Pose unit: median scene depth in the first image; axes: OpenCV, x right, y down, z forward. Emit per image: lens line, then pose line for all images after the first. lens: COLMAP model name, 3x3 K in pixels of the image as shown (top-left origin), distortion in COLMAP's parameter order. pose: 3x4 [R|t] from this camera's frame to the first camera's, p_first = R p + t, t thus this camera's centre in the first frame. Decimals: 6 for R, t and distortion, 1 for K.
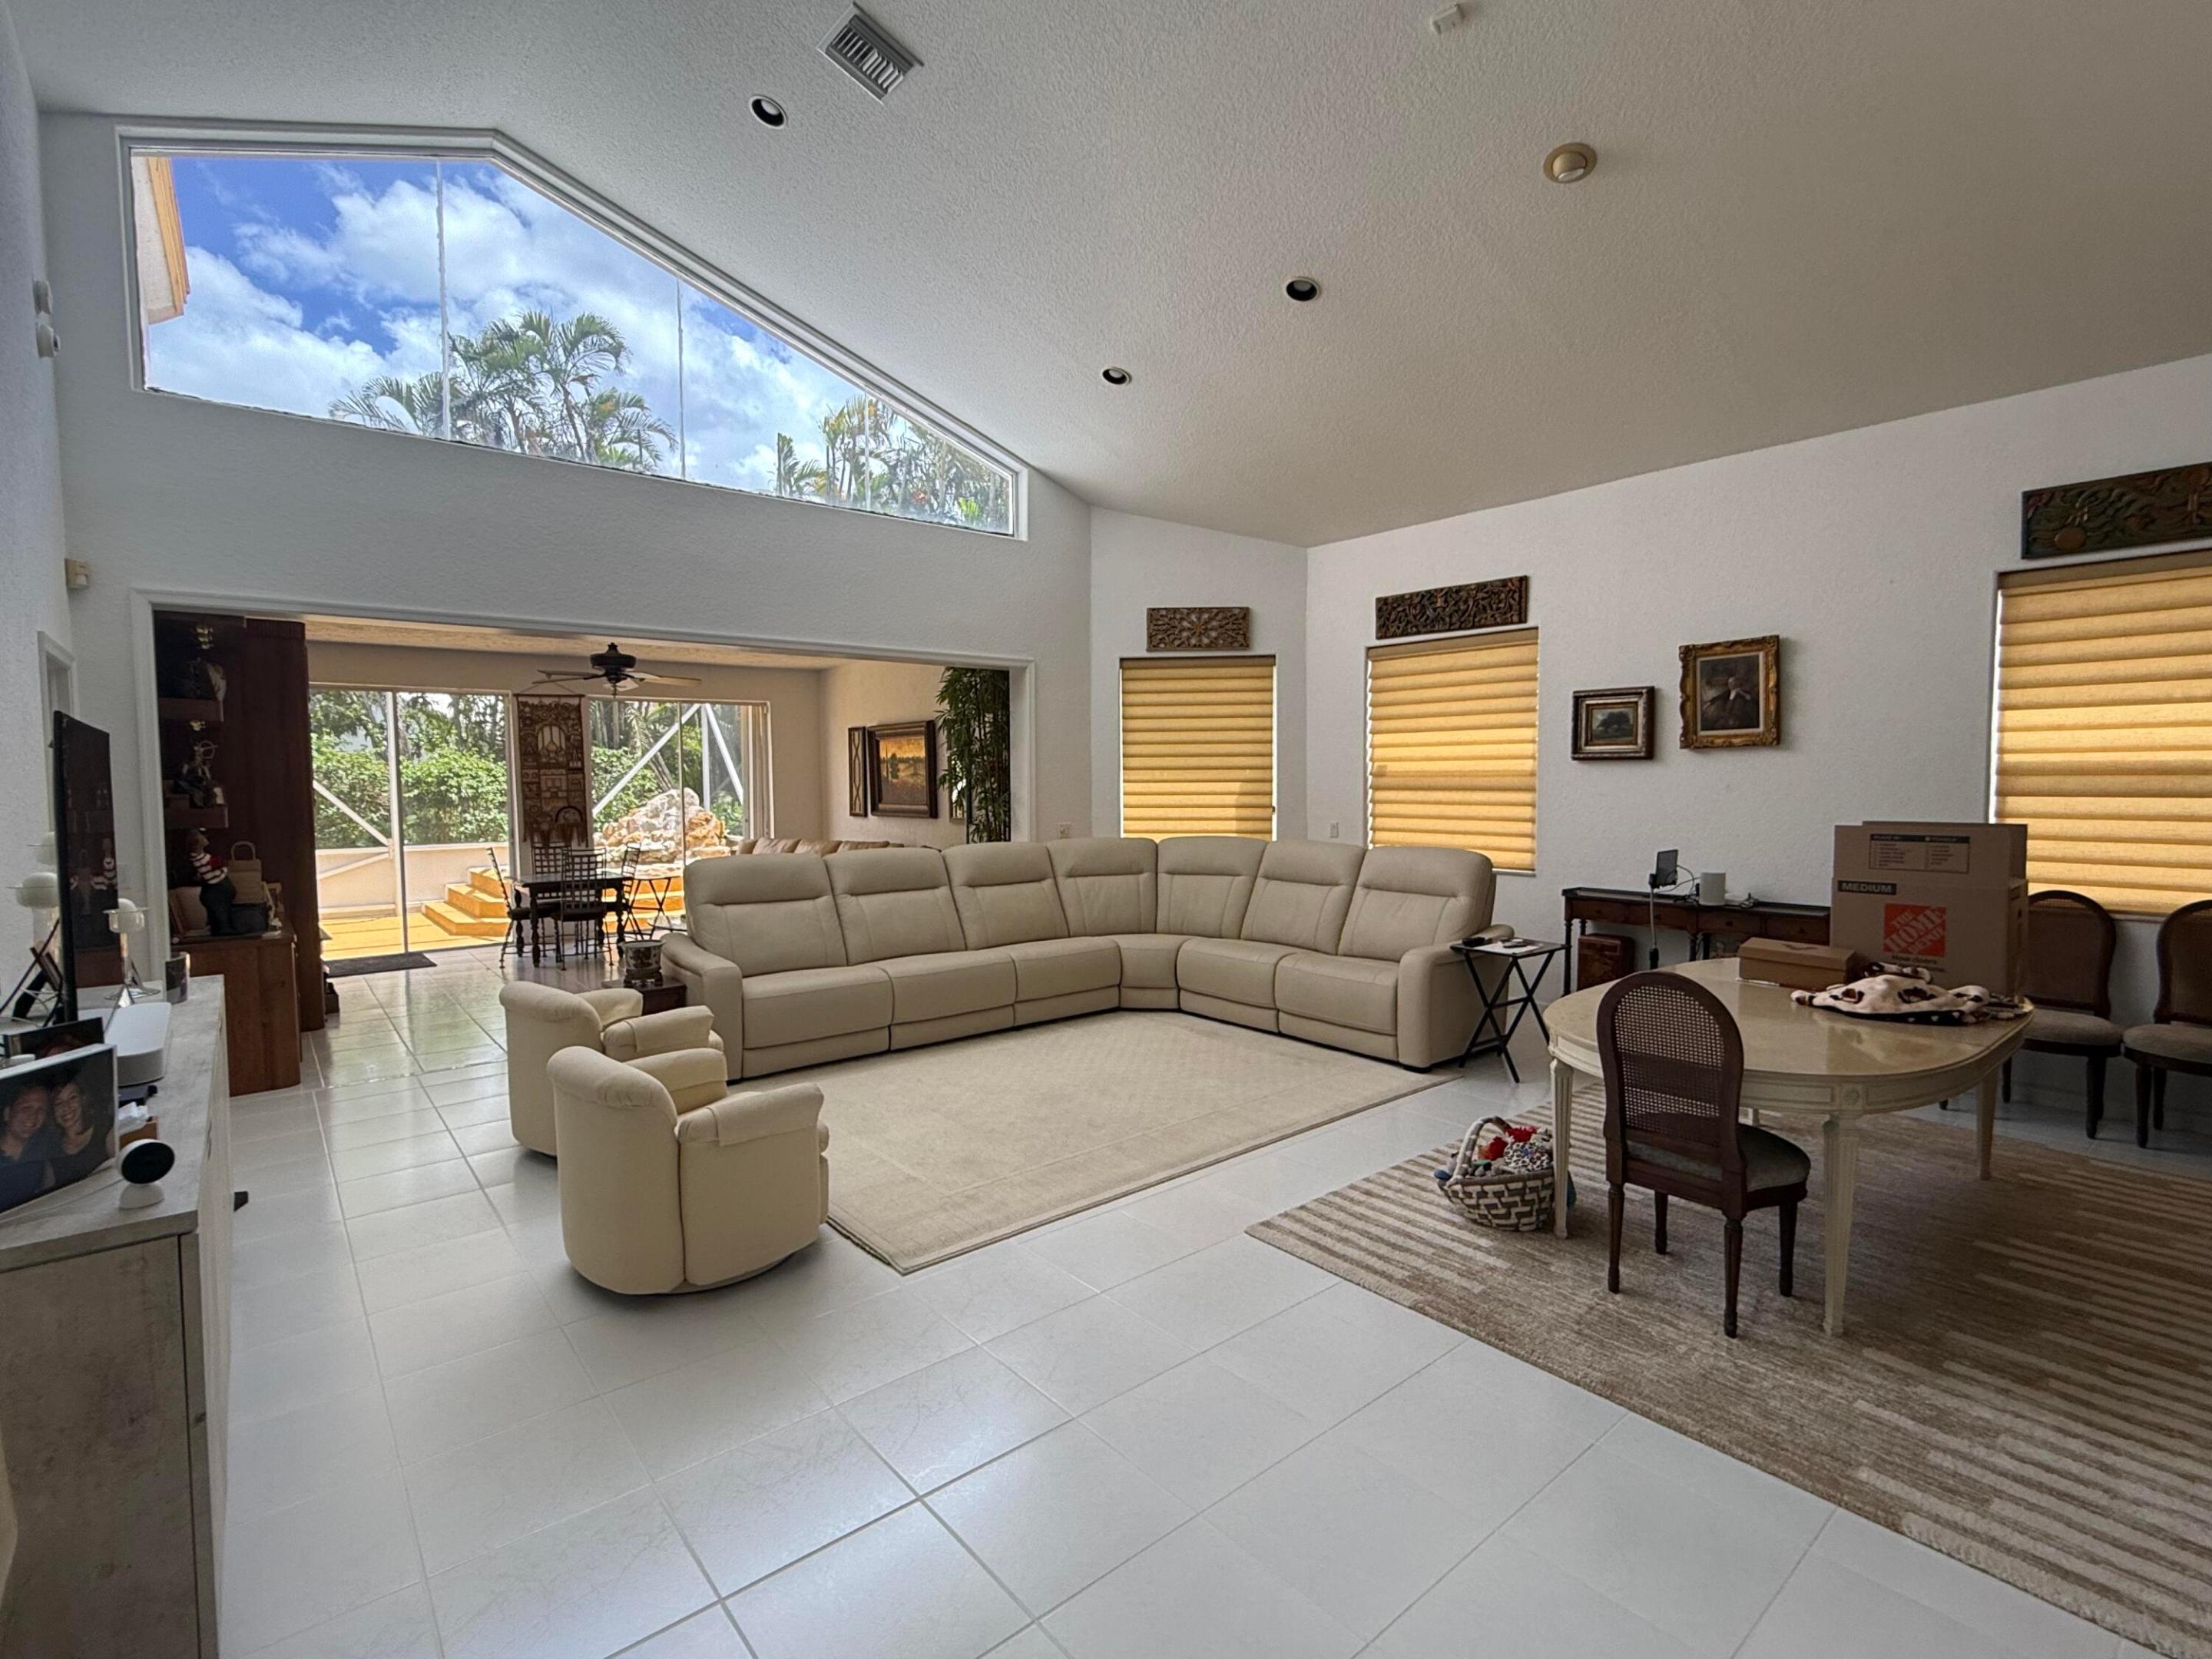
lens RADIAL K [[1036.5, 0, 1103.8], [0, 1036.5, 826.2], [0, 0, 1]] dist [-0.000320, -0.000026]
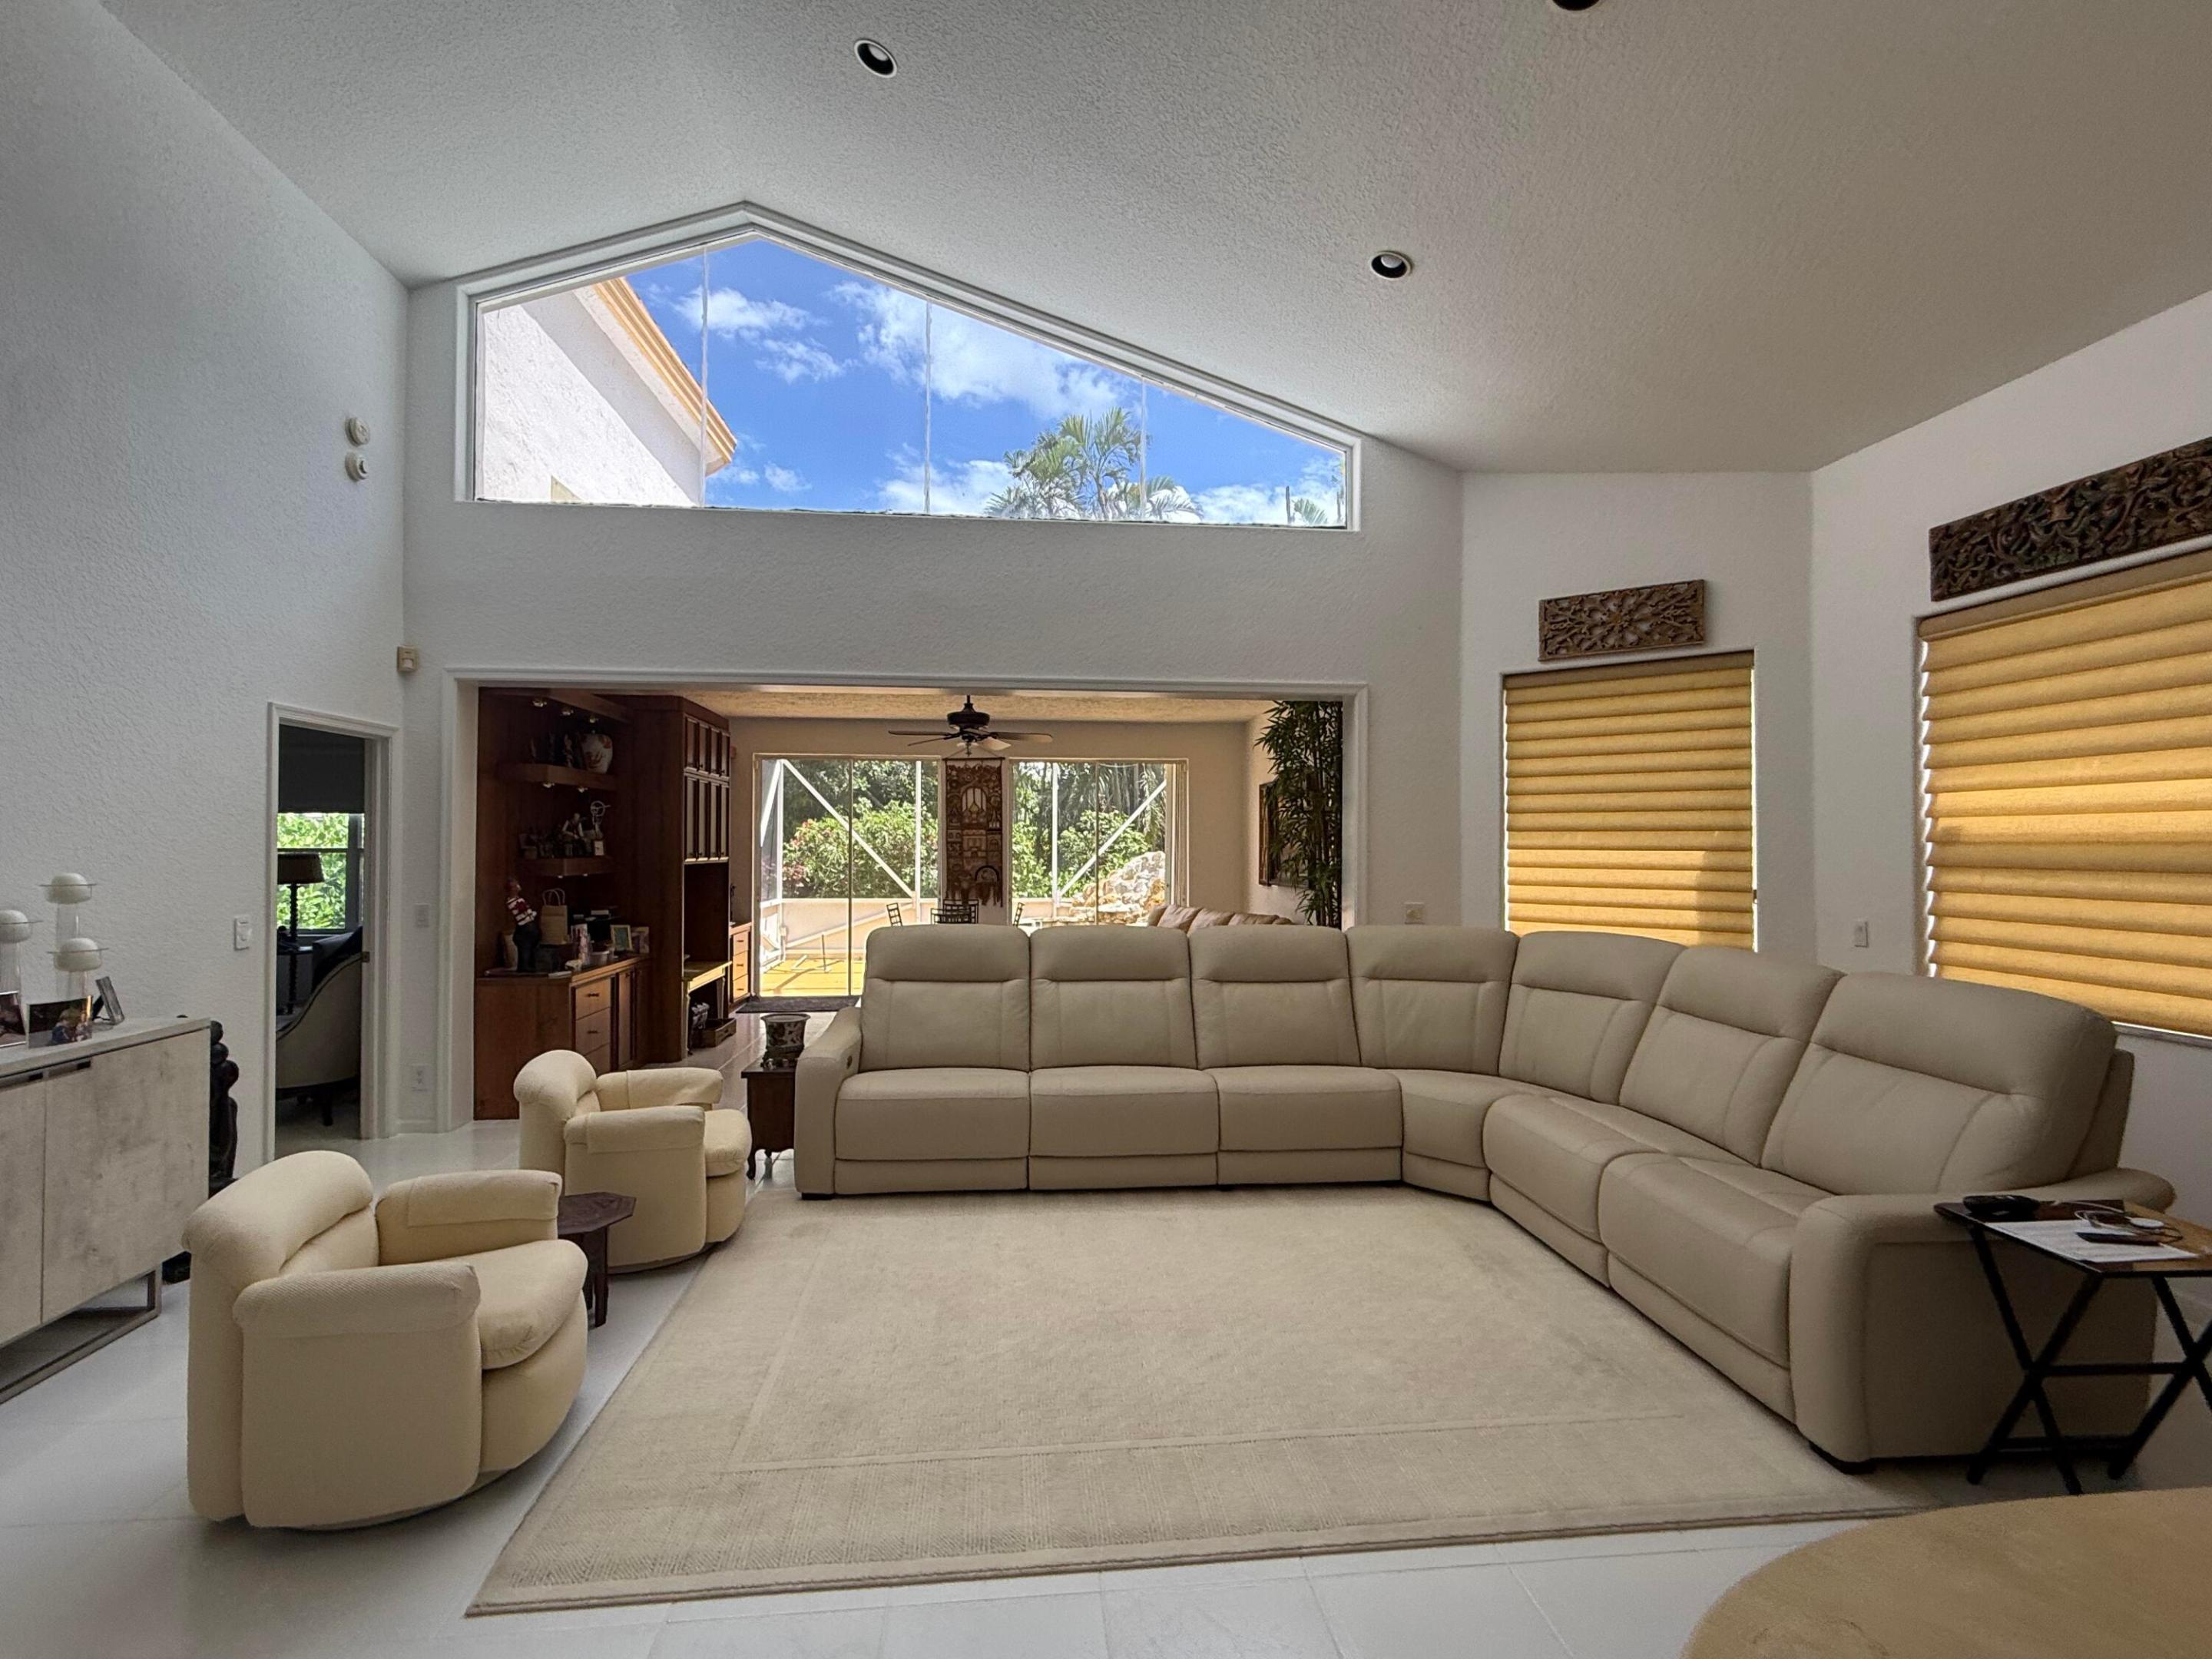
lens RADIAL K [[1036.5, 0, 1103.8], [0, 1036.5, 826.2], [0, 0, 1]] dist [-0.000320, -0.000026]
pose [[0.827932, 0.000848, -0.560828, 0.199066], [-0.036989, 0.997904, -0.053096, -0.010517], [0.559607, 0.064704, 0.826228, 0.277038]]
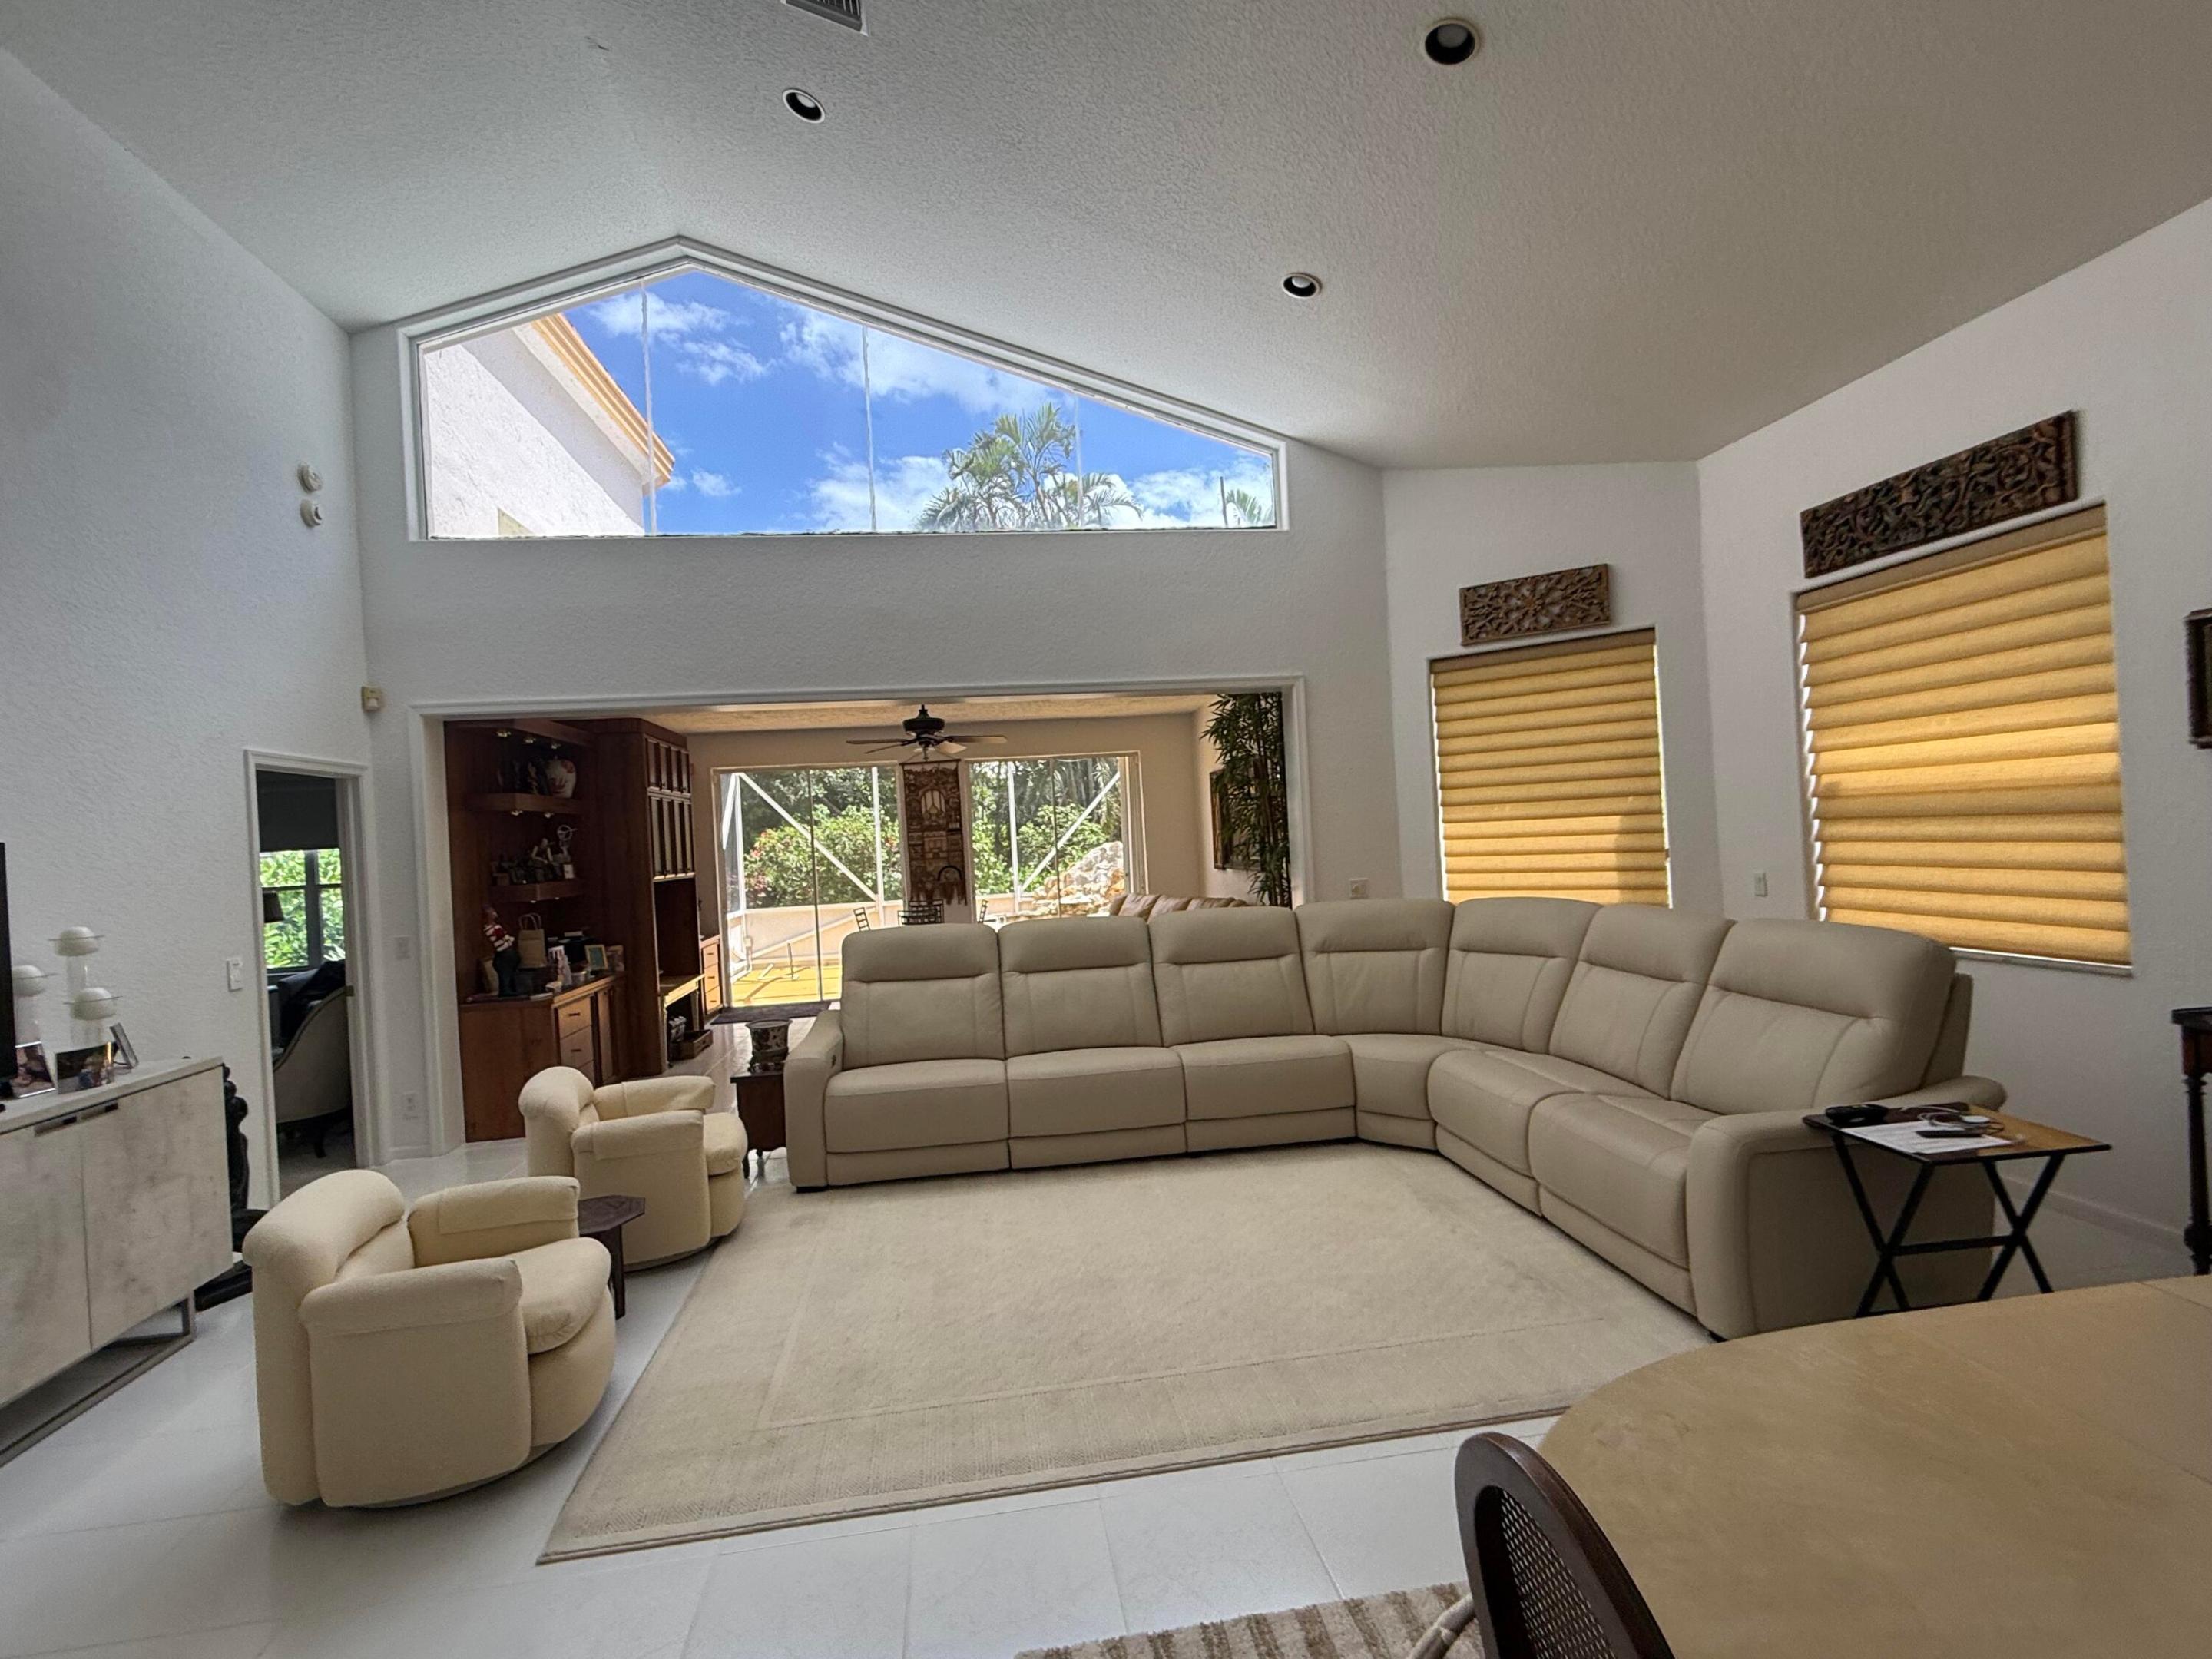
lens RADIAL K [[1037.2, 0, 1104.1], [0, 1037.2, 829.3], [0, 0, 1]] dist [-0.000215, 0.000135]
pose [[0.849624, -0.039198, -0.525930, 0.219167], [0.020613, 0.998940, -0.041152, -0.012645], [0.526986, 0.024123, 0.849532, 0.245505]]
